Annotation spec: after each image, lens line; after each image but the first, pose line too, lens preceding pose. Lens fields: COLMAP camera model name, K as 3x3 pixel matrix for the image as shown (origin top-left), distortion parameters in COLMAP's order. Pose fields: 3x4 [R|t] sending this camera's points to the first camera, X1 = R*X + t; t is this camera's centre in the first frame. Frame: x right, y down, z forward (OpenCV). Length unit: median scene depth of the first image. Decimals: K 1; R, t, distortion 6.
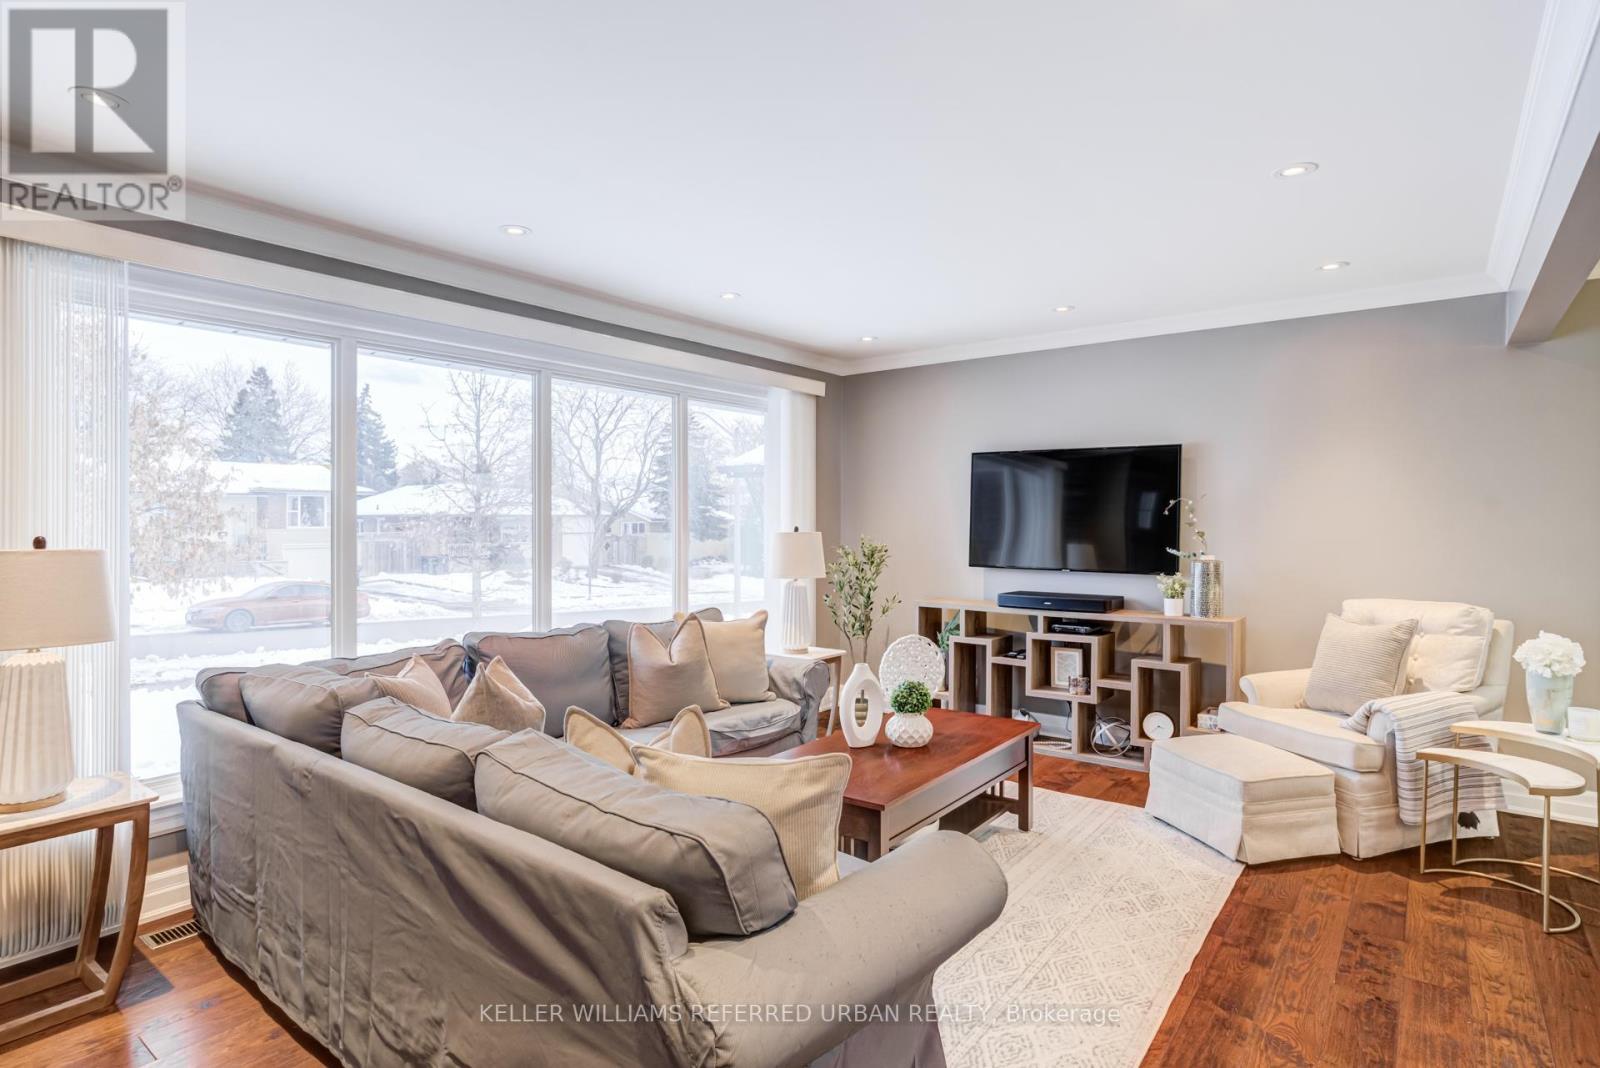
lens RADIAL K [[800.4, 0, 802.8], [0, 800.4, 502.0], [0, 0, 1]] dist [0.000622, 0.001100]
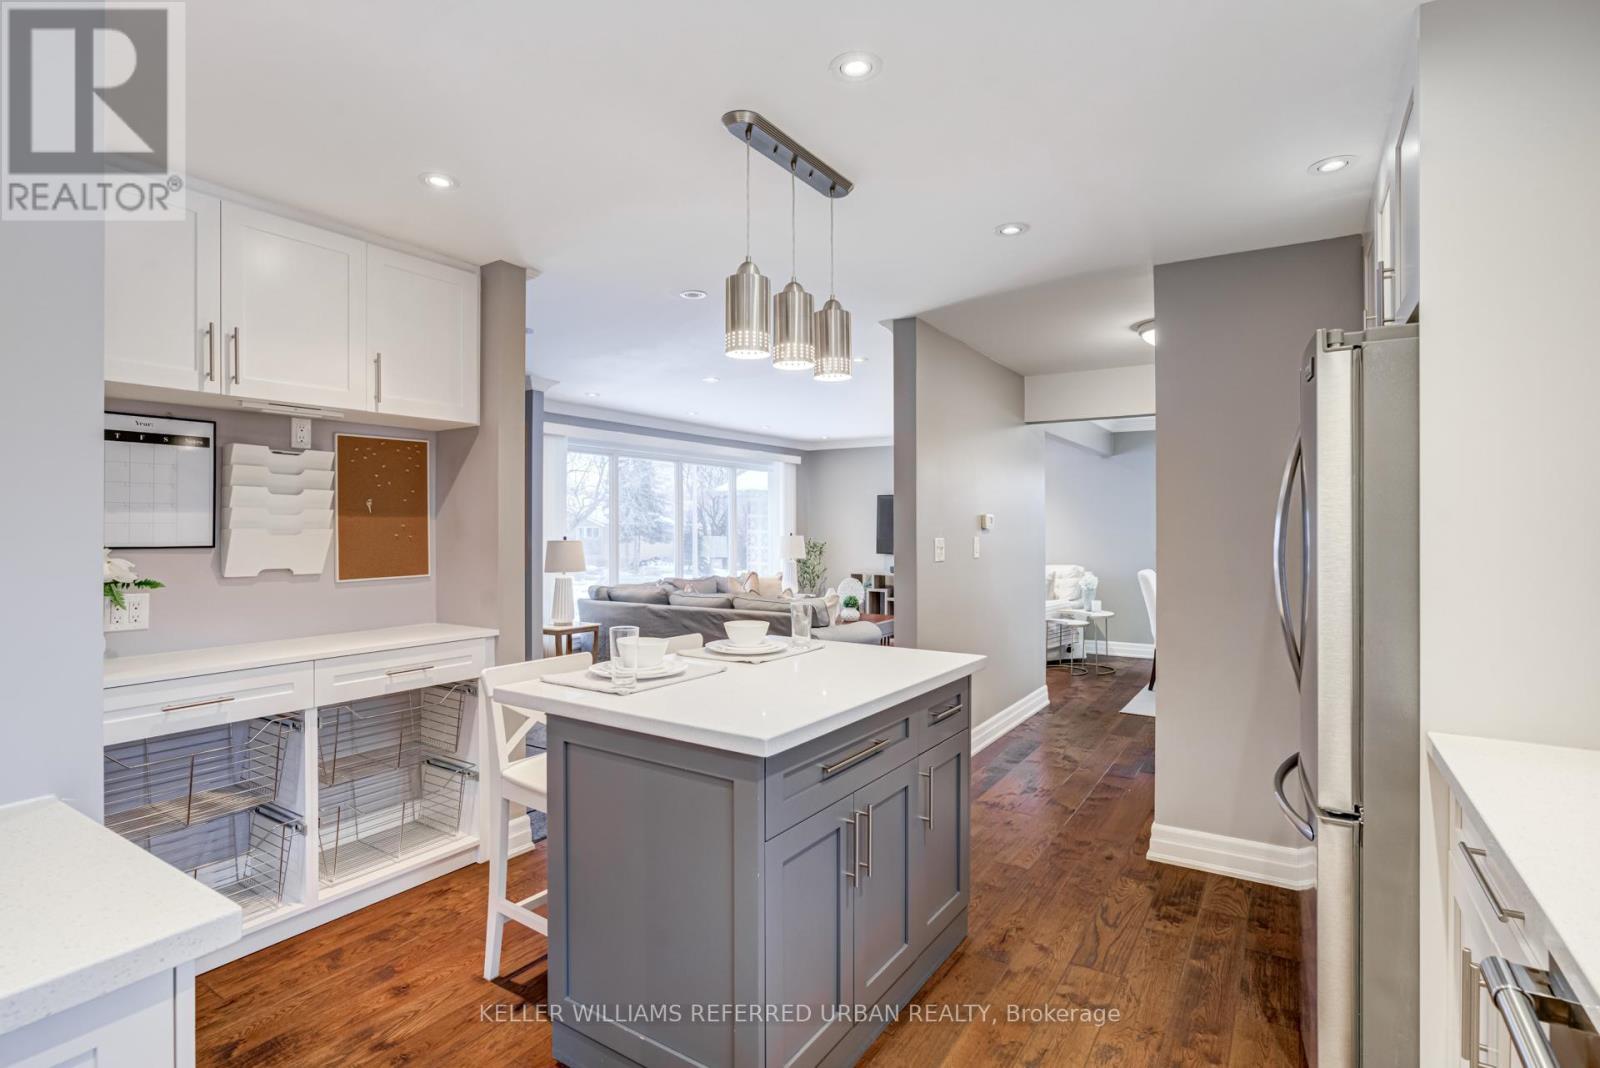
lens RADIAL K [[800.4, 0, 802.8], [0, 800.4, 502.0], [0, 0, 1]] dist [0.000622, 0.001100]
pose [[0.995119, 0.006601, 0.098460, -0.189173], [-0.006076, 0.999966, -0.005632, -0.036978], [-0.098493, 0.005006, 0.995125, -1.063657]]
